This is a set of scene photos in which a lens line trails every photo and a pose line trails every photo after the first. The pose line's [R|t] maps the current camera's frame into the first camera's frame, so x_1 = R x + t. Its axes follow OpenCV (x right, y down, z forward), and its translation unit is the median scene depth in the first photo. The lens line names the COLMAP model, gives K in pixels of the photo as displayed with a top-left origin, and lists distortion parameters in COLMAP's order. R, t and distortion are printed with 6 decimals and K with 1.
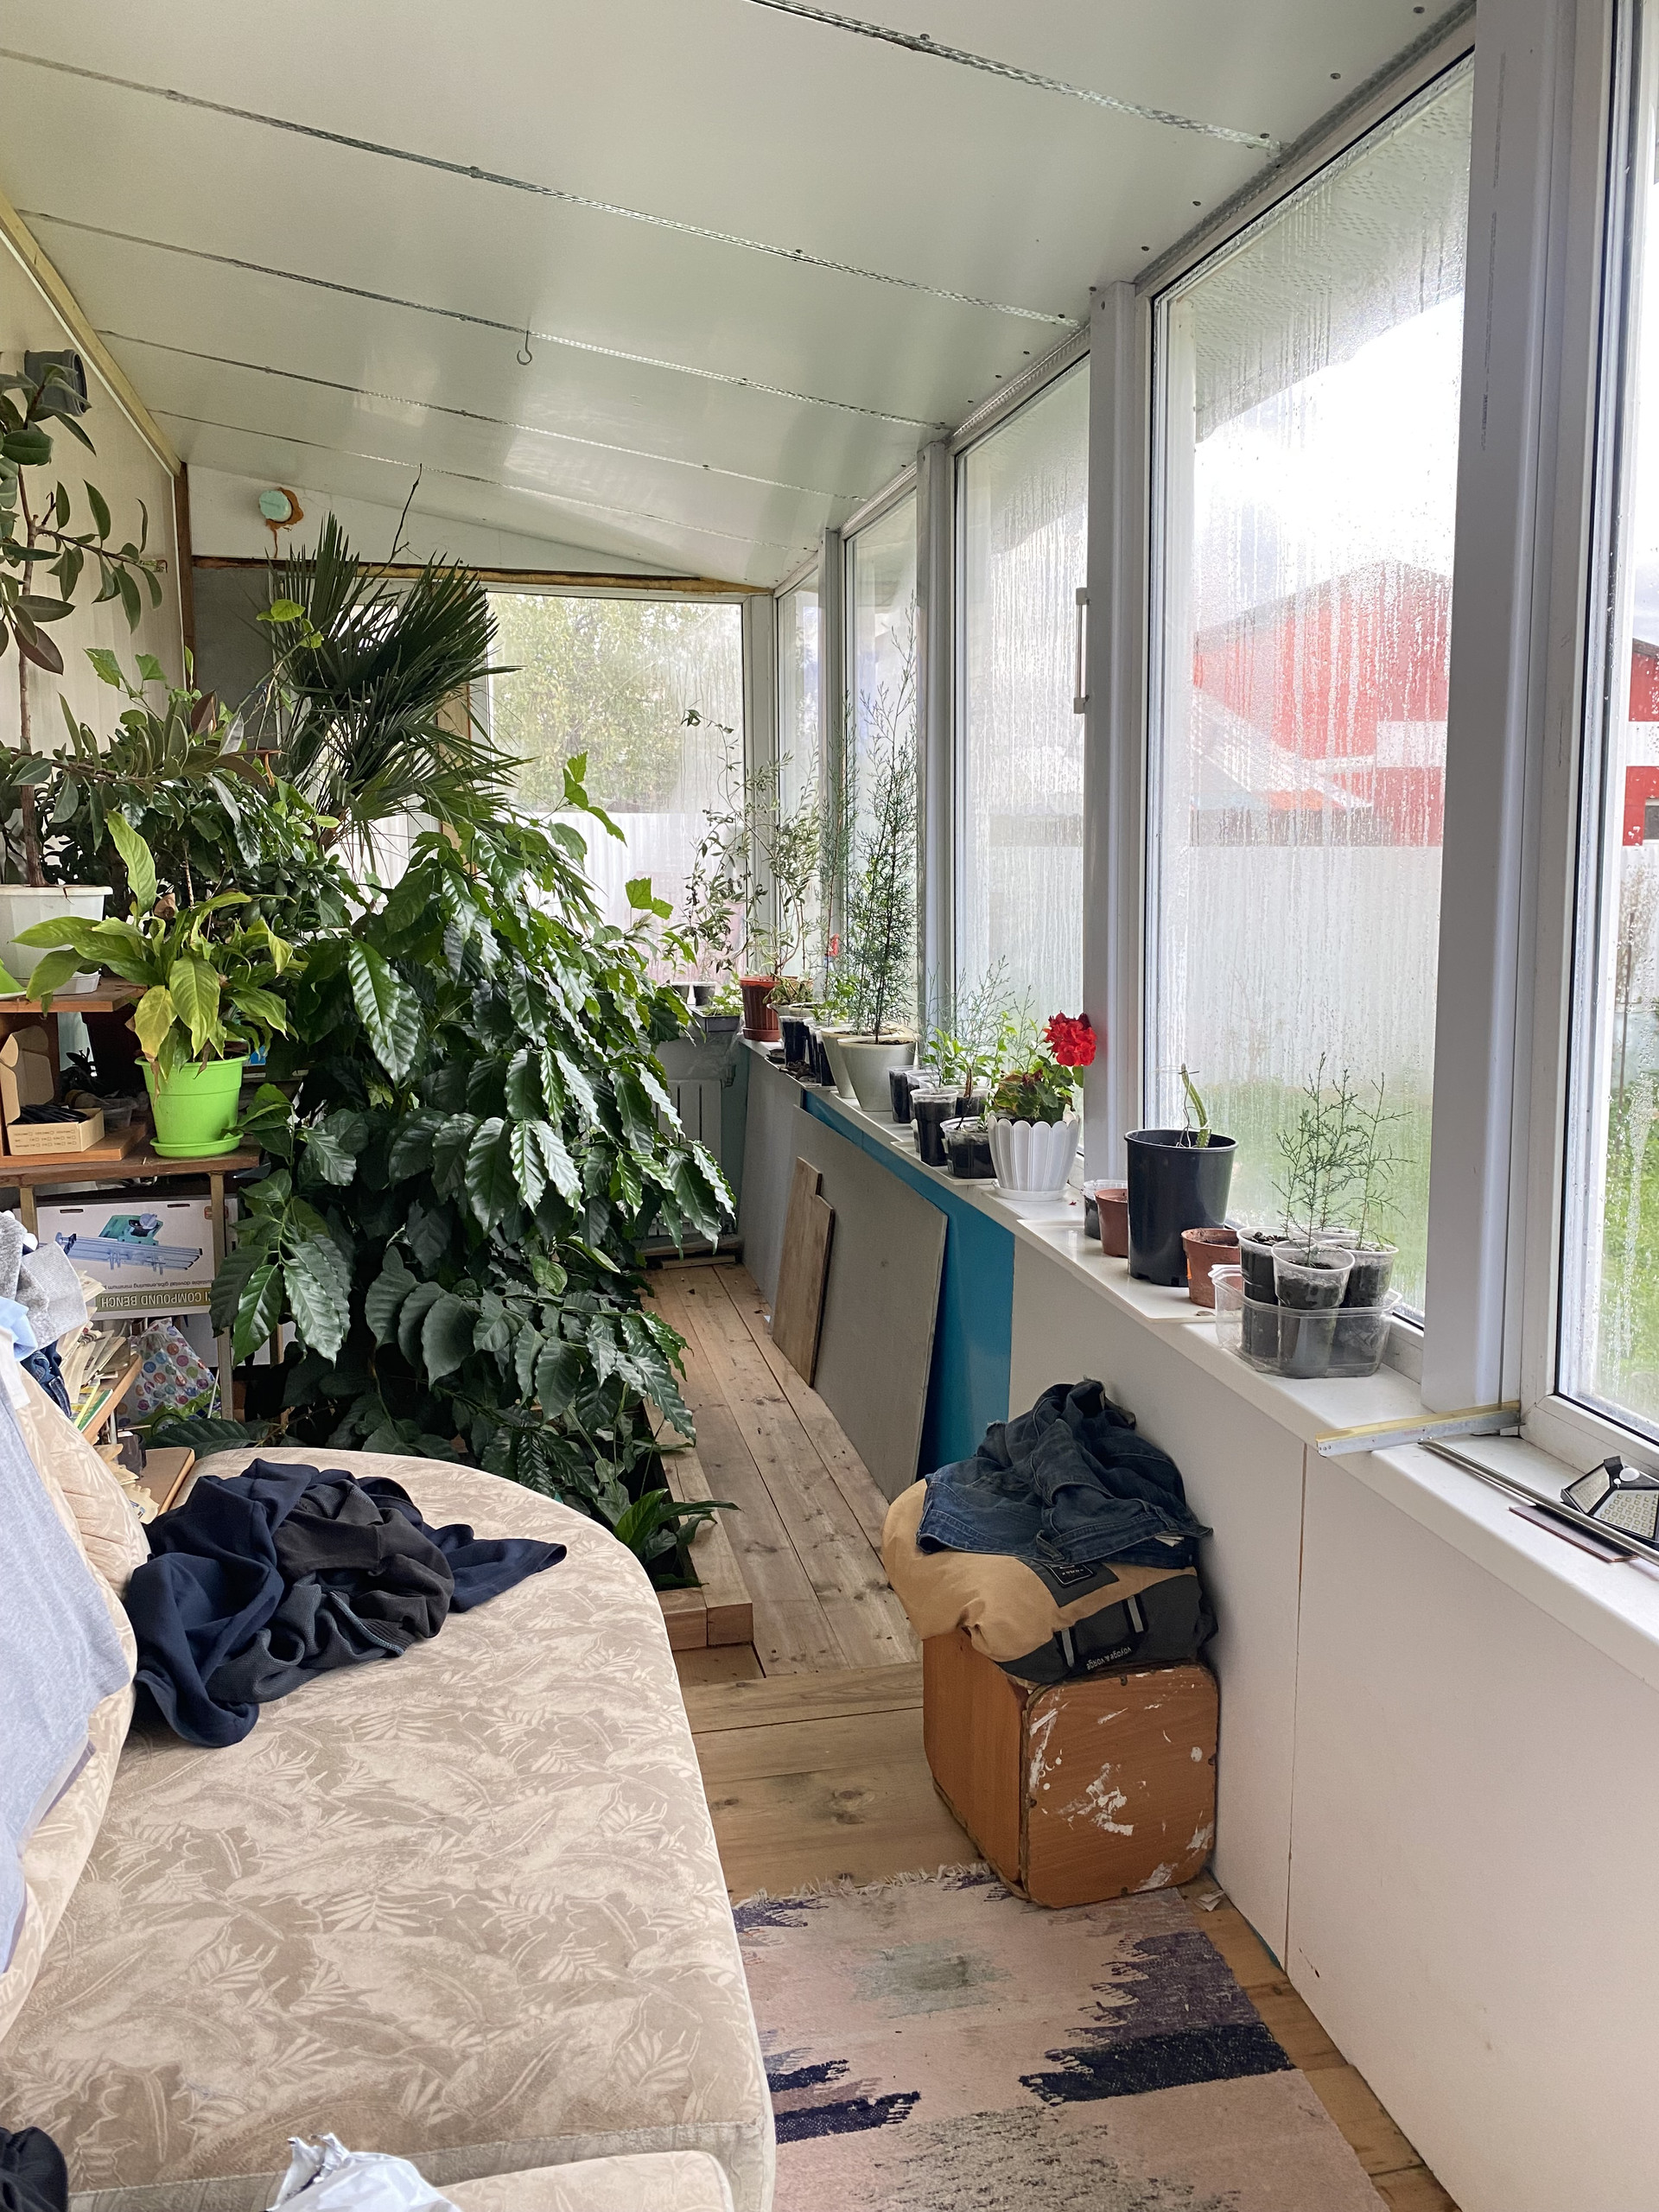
lens RADIAL K [[1686.3, 0, 830.6], [0, 1686.3, 1103.8], [0, 0, 1]] dist [0.035543, -0.051240]
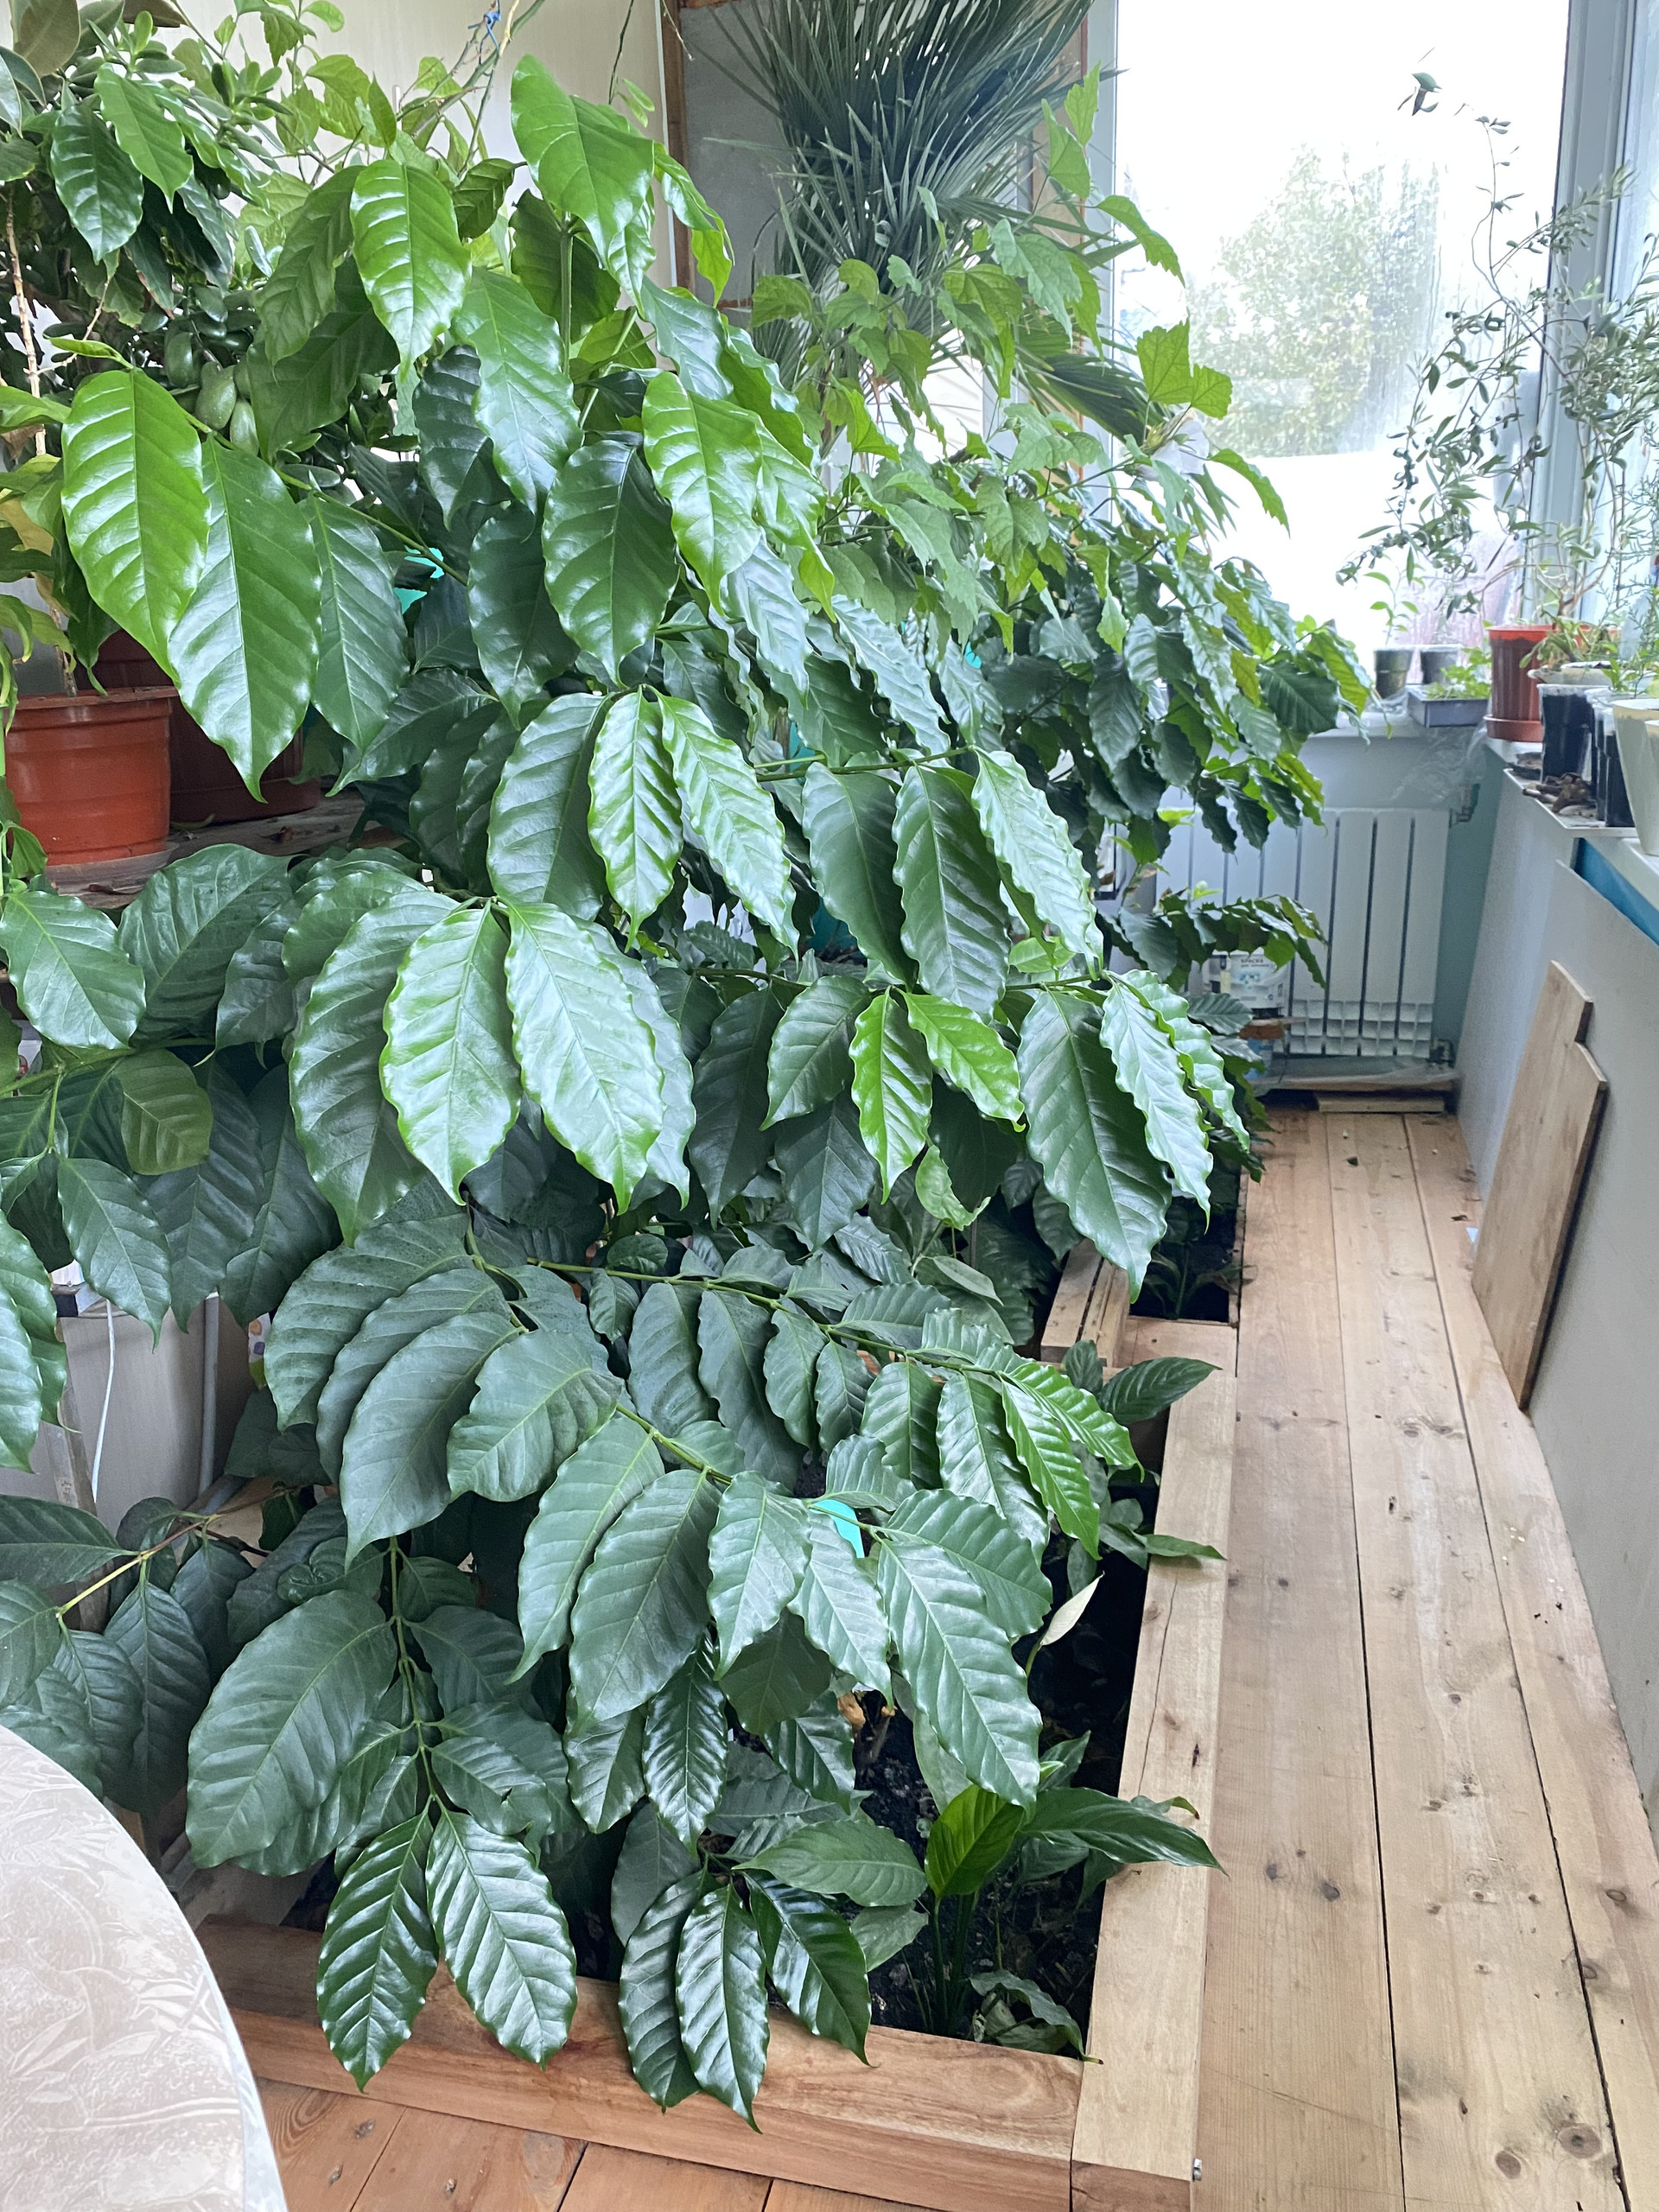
lens RADIAL K [[1686.3, 0, 825.9], [0, 1686.3, 1095.0], [0, 0, 1]] dist [0.035543, -0.051240]
pose [[0.892414, 0.105869, -0.438622, 0.015487], [-0.036782, 0.985918, 0.163132, -0.005810], [0.449716, -0.129448, 0.883741, 0.442203]]
